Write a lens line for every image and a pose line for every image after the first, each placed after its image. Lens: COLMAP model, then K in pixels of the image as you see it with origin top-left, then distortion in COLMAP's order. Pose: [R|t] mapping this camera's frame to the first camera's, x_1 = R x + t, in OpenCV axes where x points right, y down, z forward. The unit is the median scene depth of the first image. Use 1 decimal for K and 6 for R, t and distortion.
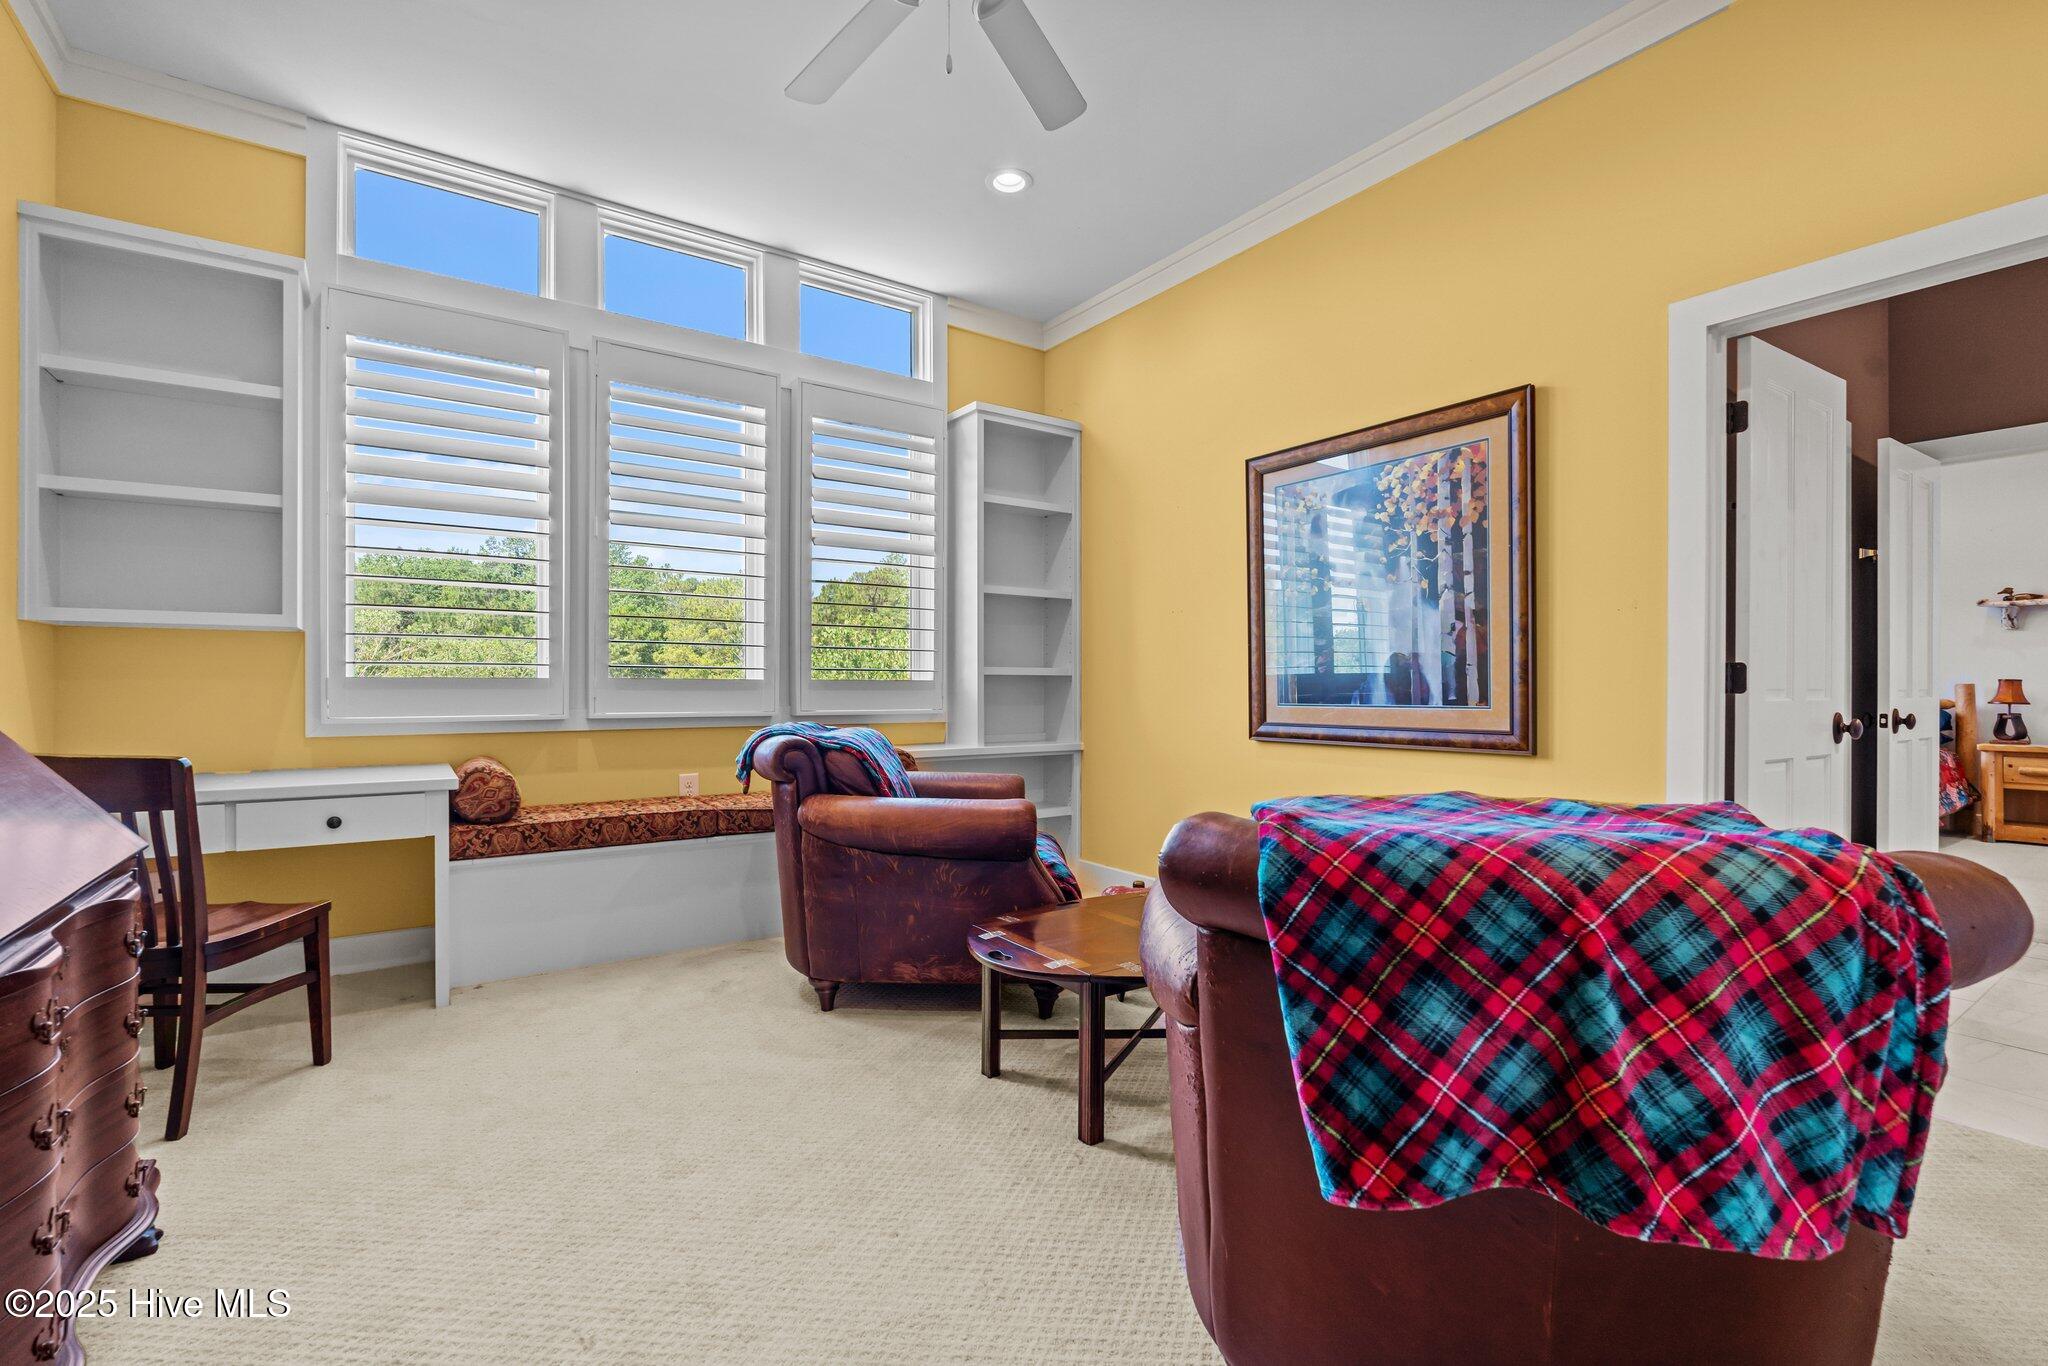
lens RADIAL K [[904.2, 0, 1019.0], [0, 904.2, 703.1], [0, 0, 1]] dist [-0.007974, 0.000400]
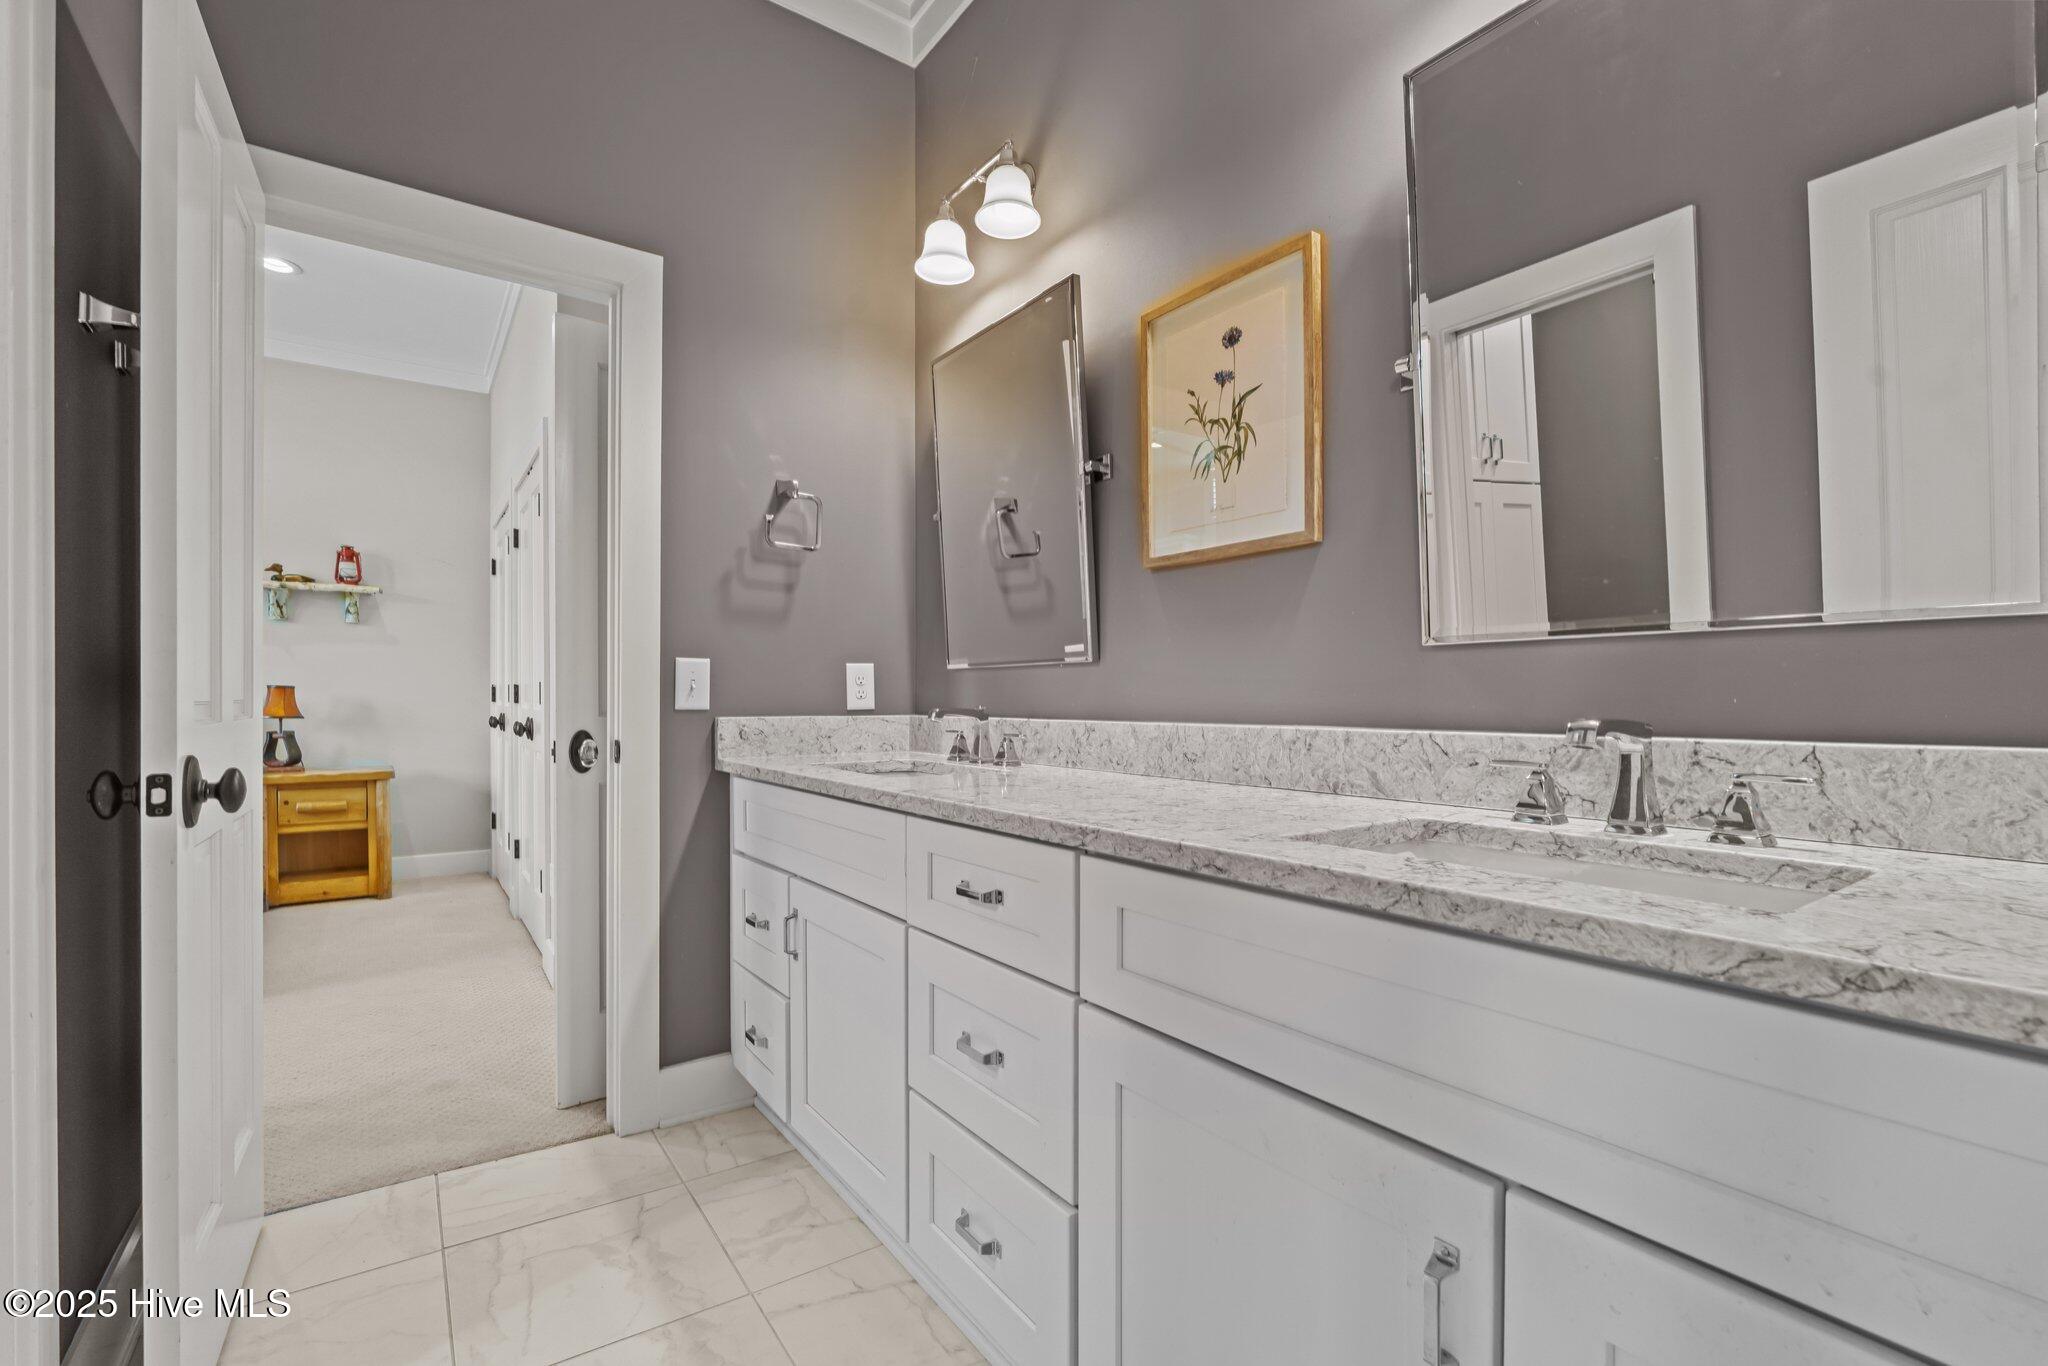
lens RADIAL K [[904.2, 0, 1025.8], [0, 904.2, 686.2], [0, 0, 1]] dist [-0.007974, 0.000400]
pose [[-0.004591, 0.013503, 0.999898, 0.370546], [0.014505, 0.999805, -0.013435, -0.007090], [-0.999884, 0.014442, -0.004786, 0.401166]]
